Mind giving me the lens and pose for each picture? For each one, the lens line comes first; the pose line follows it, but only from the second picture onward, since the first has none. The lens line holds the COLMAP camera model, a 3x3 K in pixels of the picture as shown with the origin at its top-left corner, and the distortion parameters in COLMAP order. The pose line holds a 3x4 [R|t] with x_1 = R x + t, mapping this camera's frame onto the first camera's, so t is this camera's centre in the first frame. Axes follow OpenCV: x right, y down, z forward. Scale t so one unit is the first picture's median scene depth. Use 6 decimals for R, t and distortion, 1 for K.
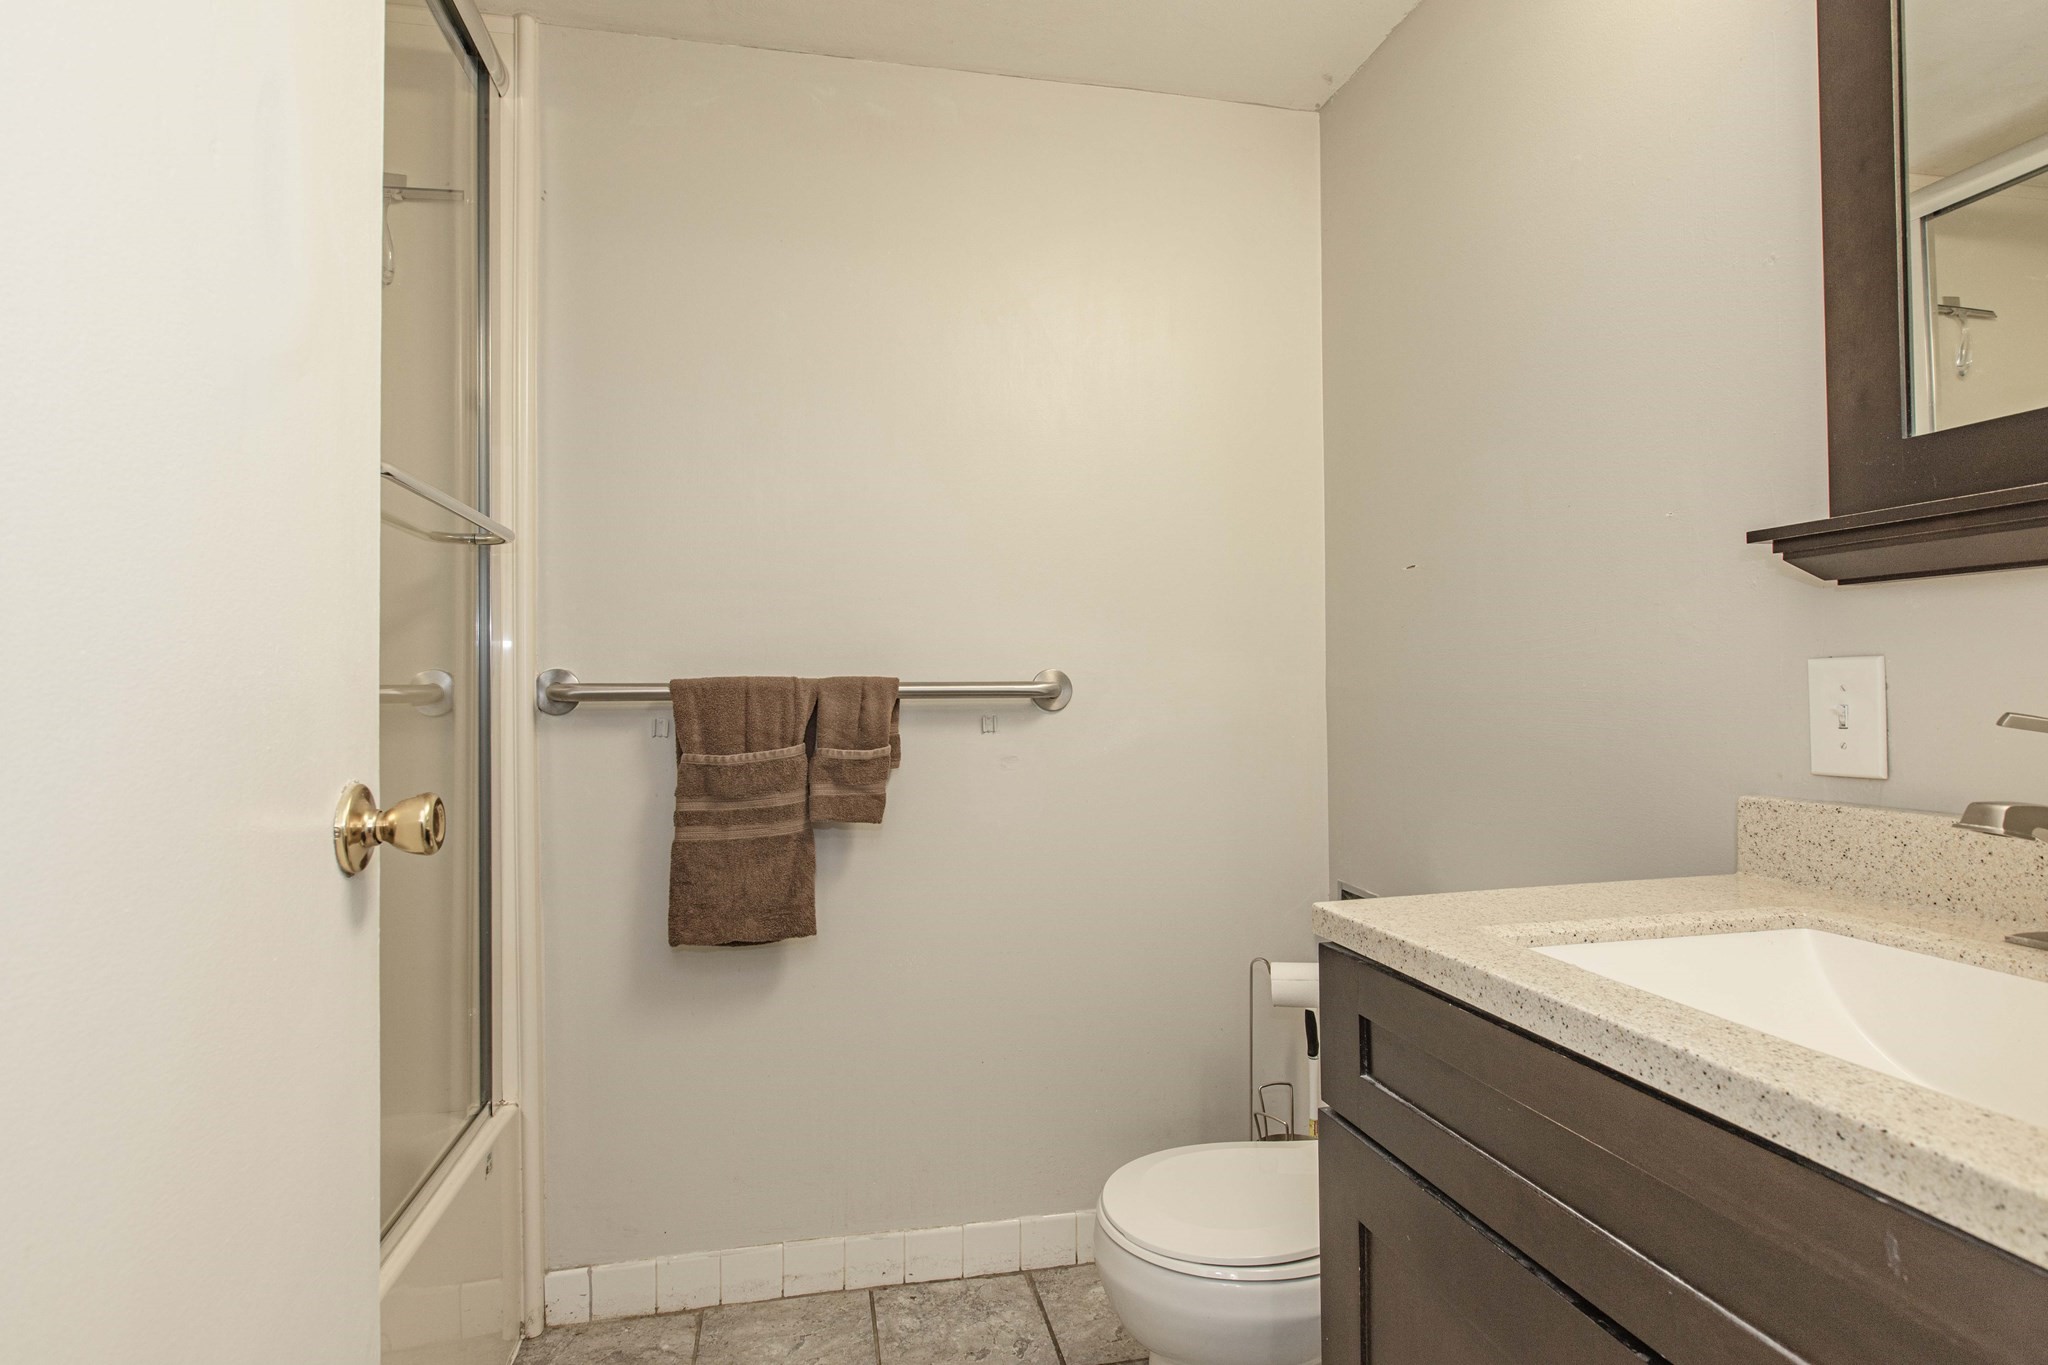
lens RADIAL K [[1060.9, 0, 1023.1], [0, 1060.9, 686.3], [0, 0, 1]] dist [-0.012944, -0.000060]
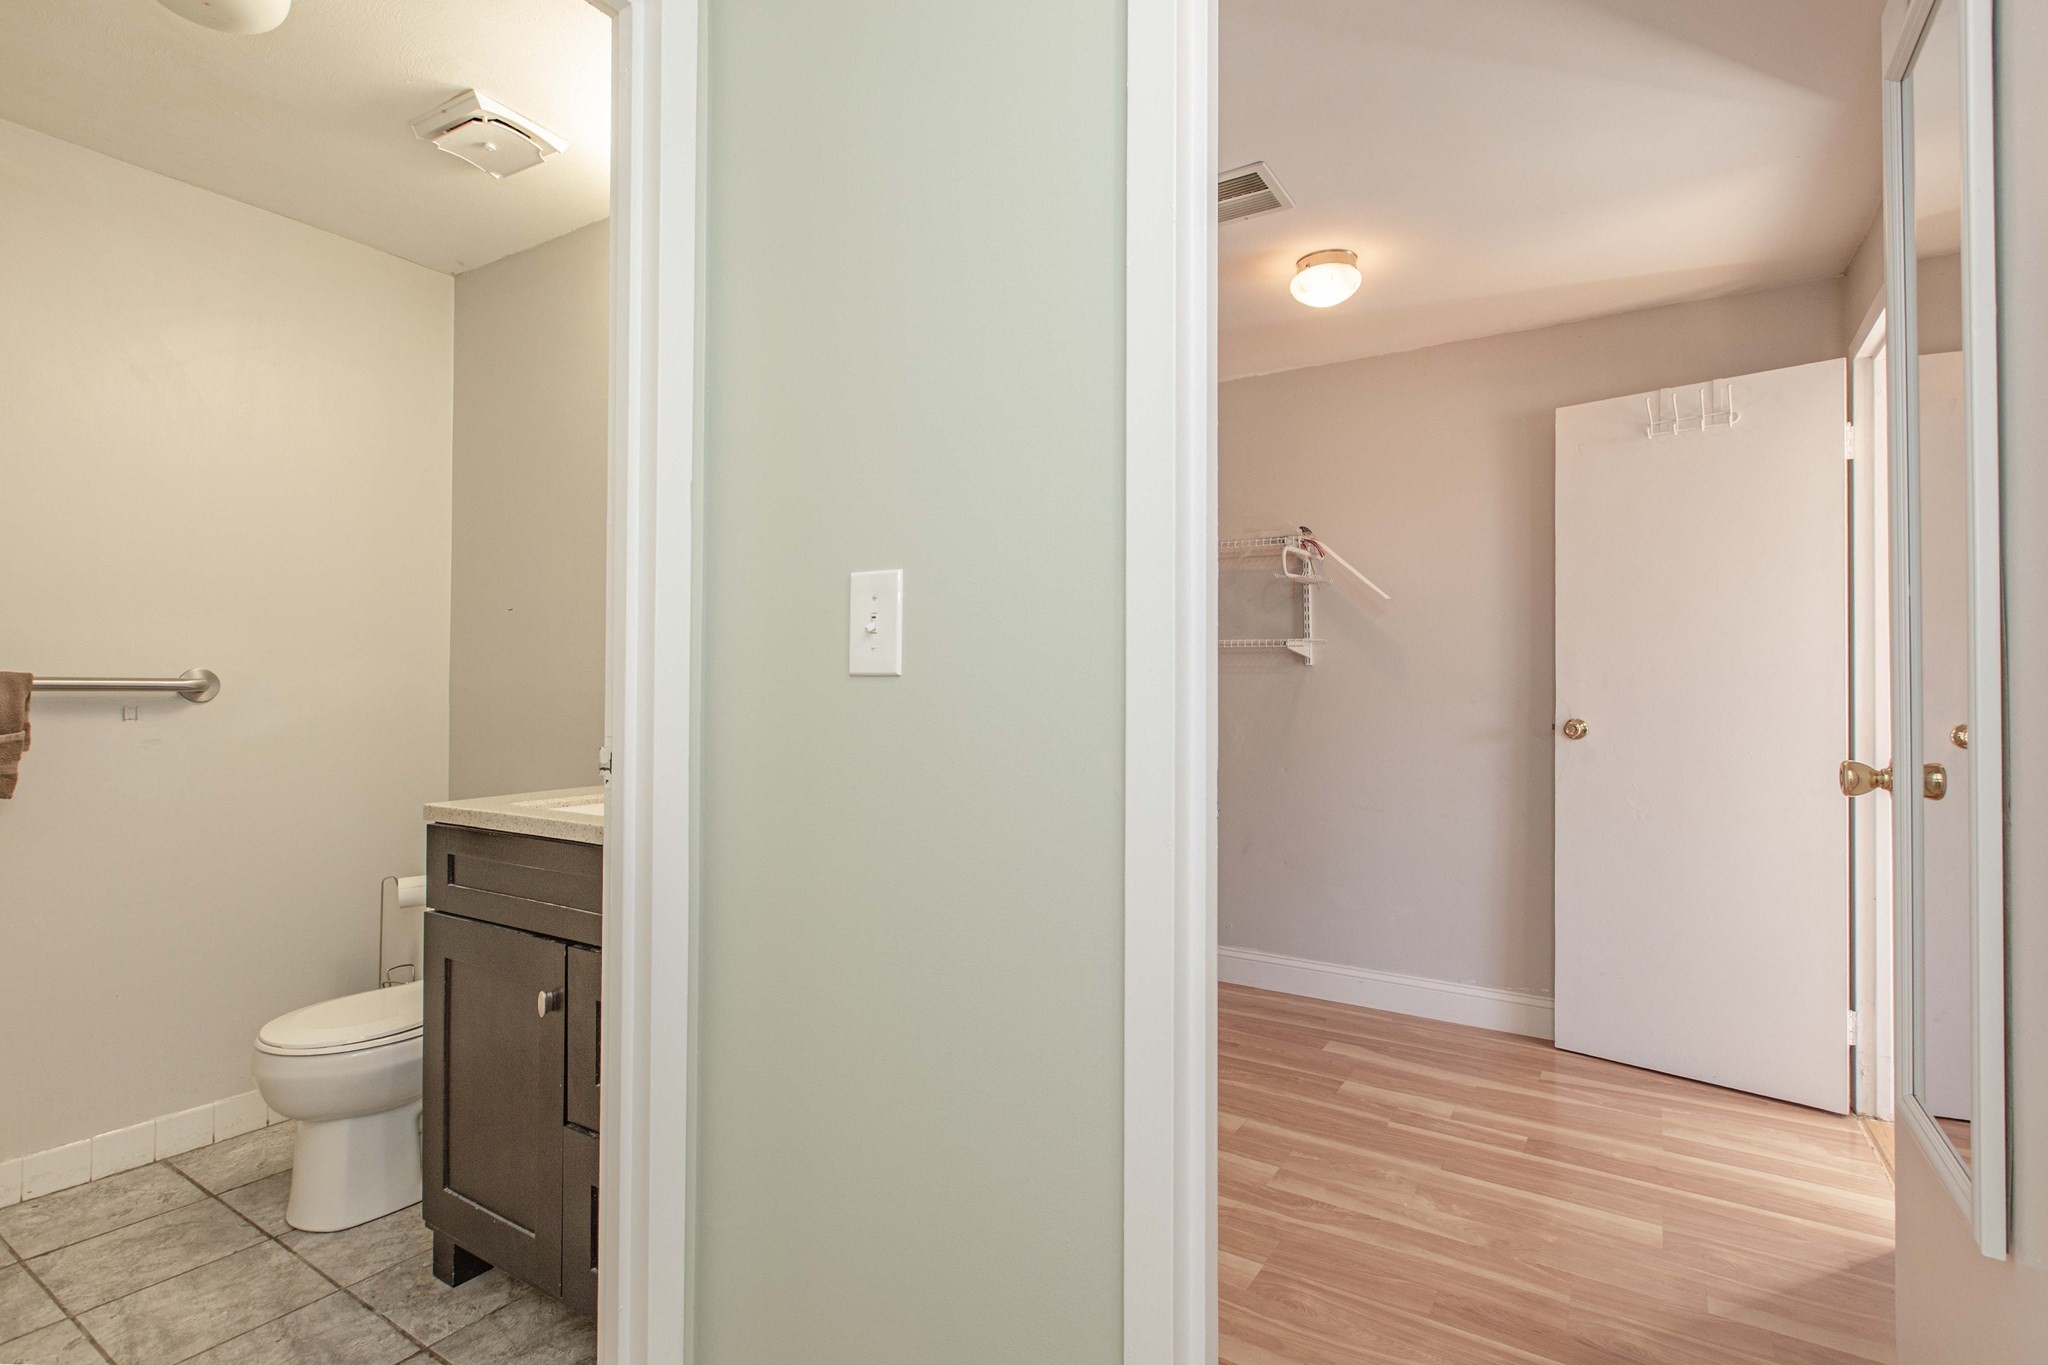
lens RADIAL K [[934.3, 0, 988.7], [0, 934.3, 681.3], [0, 0, 1]] dist [0.006845, -0.001820]
pose [[0.707772, 0.020348, 0.706148, -0.100946], [-0.017554, 0.999783, -0.011215, -0.005546], [-0.706223, -0.004458, 0.707975, -0.458397]]
